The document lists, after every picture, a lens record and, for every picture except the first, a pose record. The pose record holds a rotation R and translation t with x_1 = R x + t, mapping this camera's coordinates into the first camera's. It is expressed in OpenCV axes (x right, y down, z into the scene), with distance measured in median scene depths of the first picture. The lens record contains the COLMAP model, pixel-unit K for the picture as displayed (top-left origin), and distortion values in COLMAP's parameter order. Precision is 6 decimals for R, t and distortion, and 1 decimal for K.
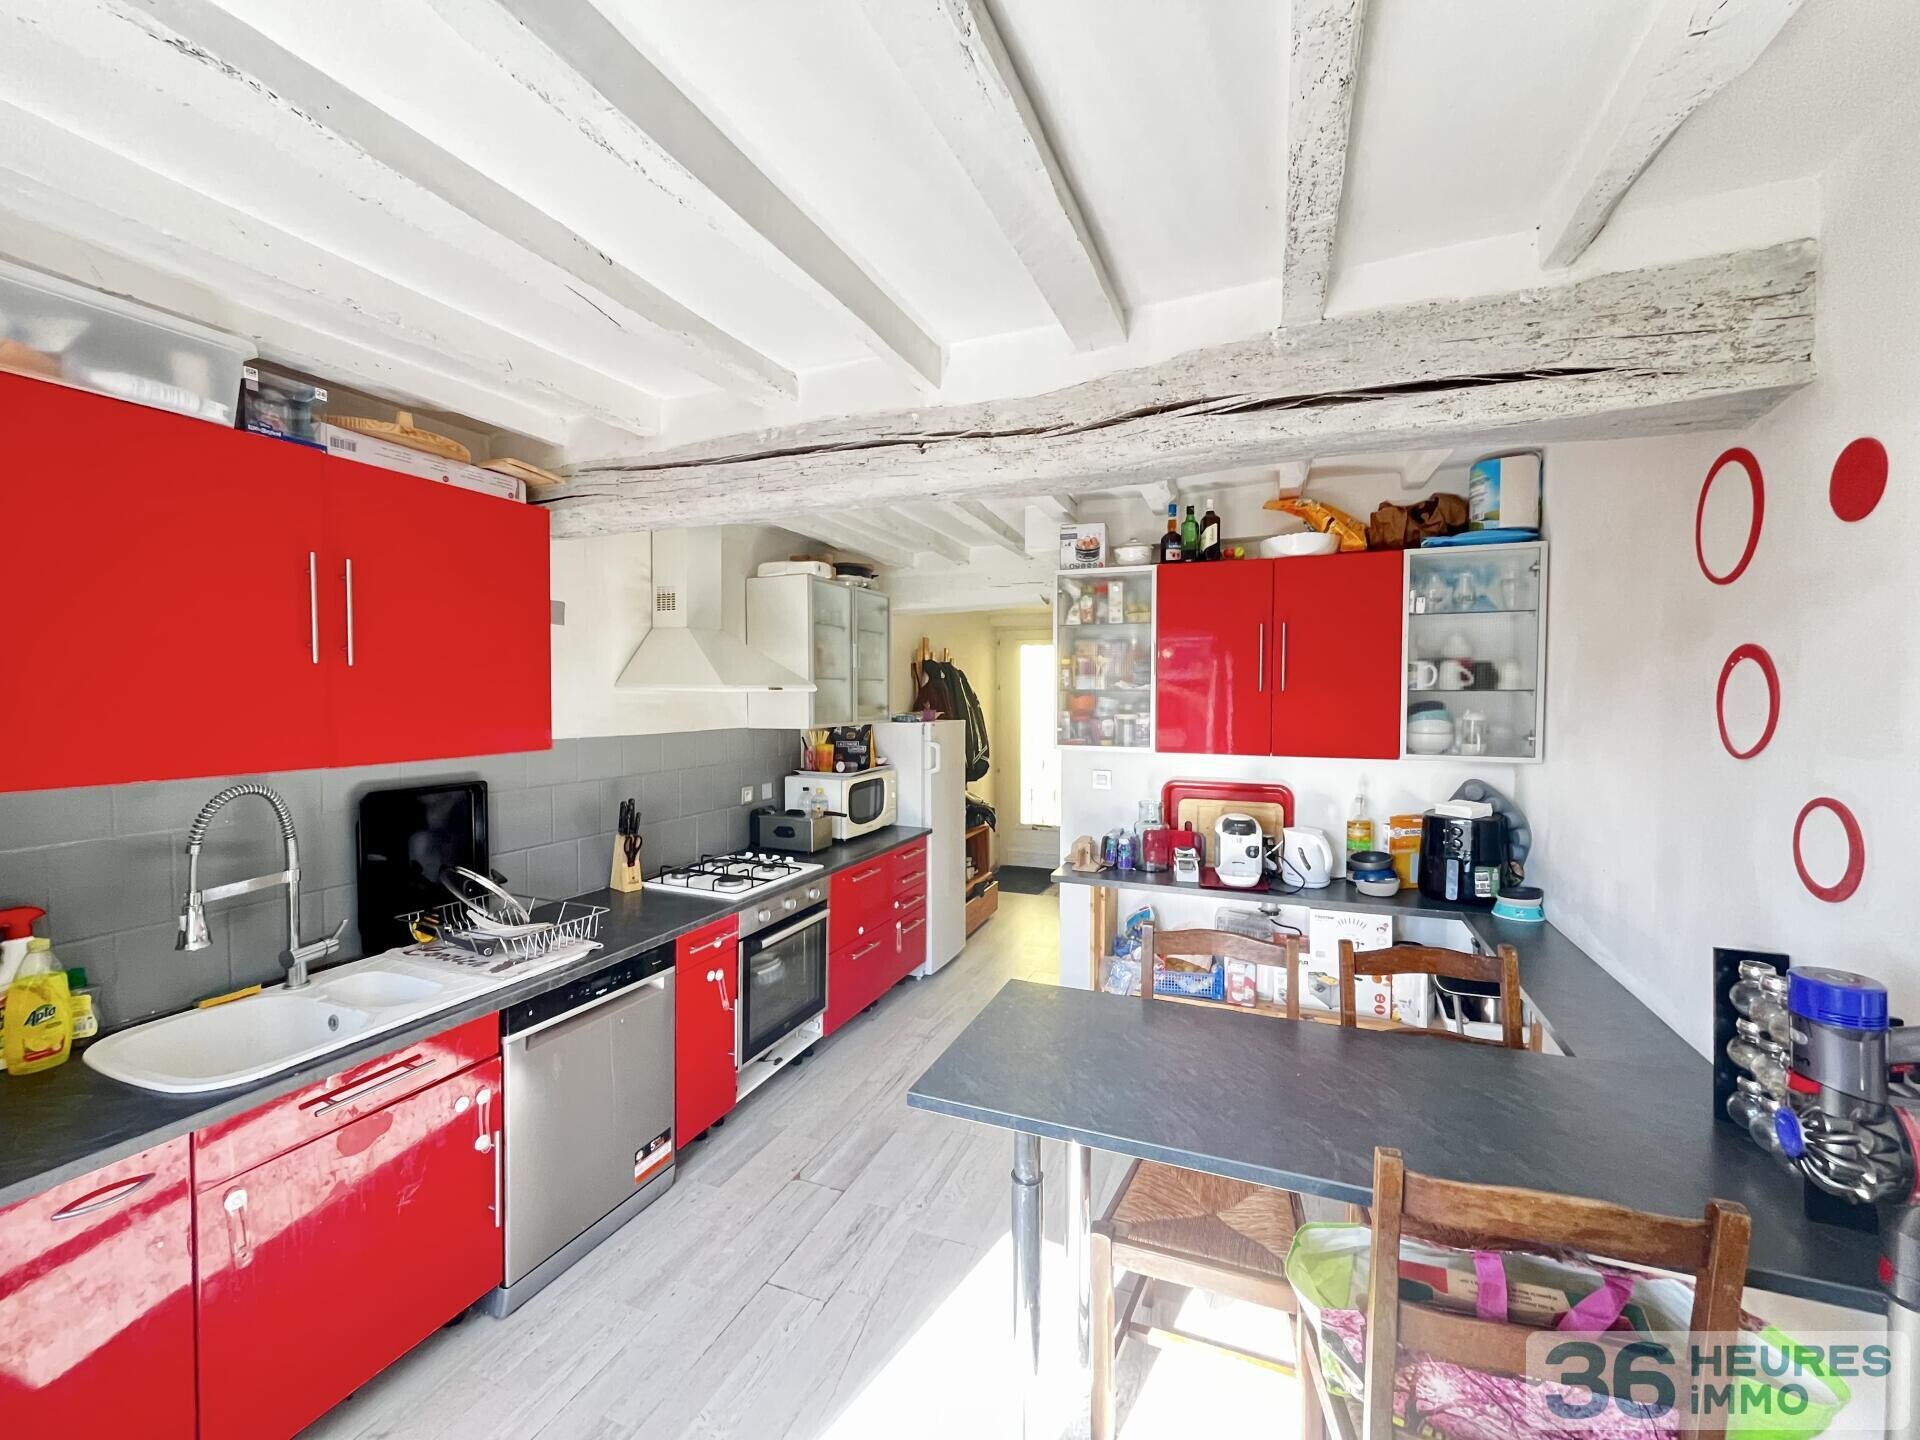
lens RADIAL K [[770.3, 0, 963.1], [0, 770.3, 715.1], [0, 0, 1]] dist [0.000317, 0.000043]
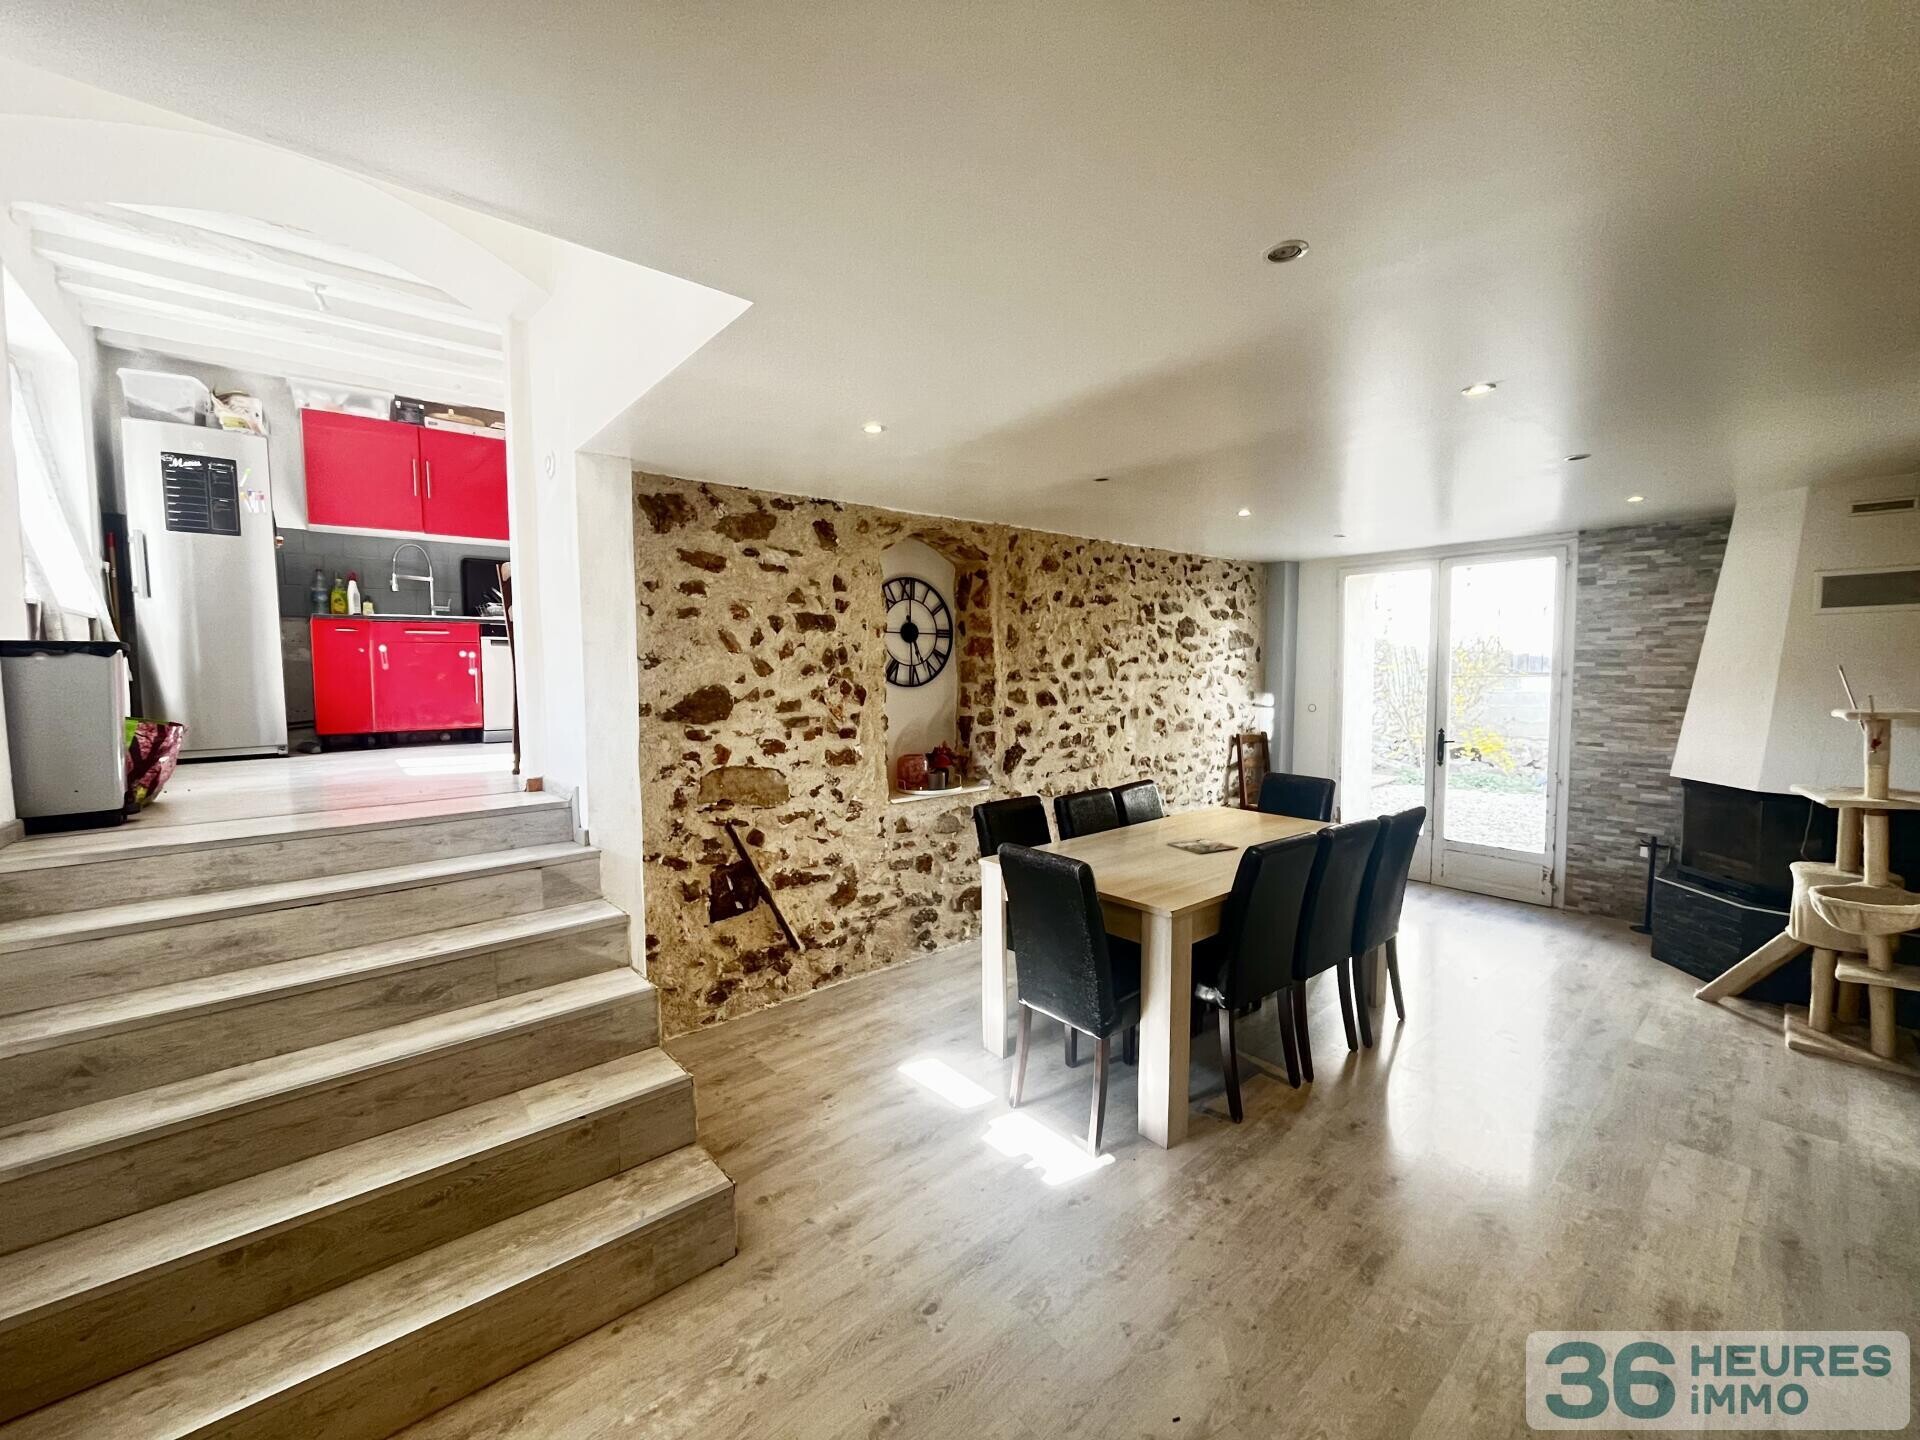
lens RADIAL K [[770.3, 0, 960.1], [0, 770.3, 716.3], [0, 0, 1]] dist [0.000317, 0.000043]
pose [[0.889853, 0.022114, -0.455711, 2.331554], [-0.004021, 0.999166, 0.040634, 0.629271], [0.456230, -0.034325, 0.889200, -0.708605]]
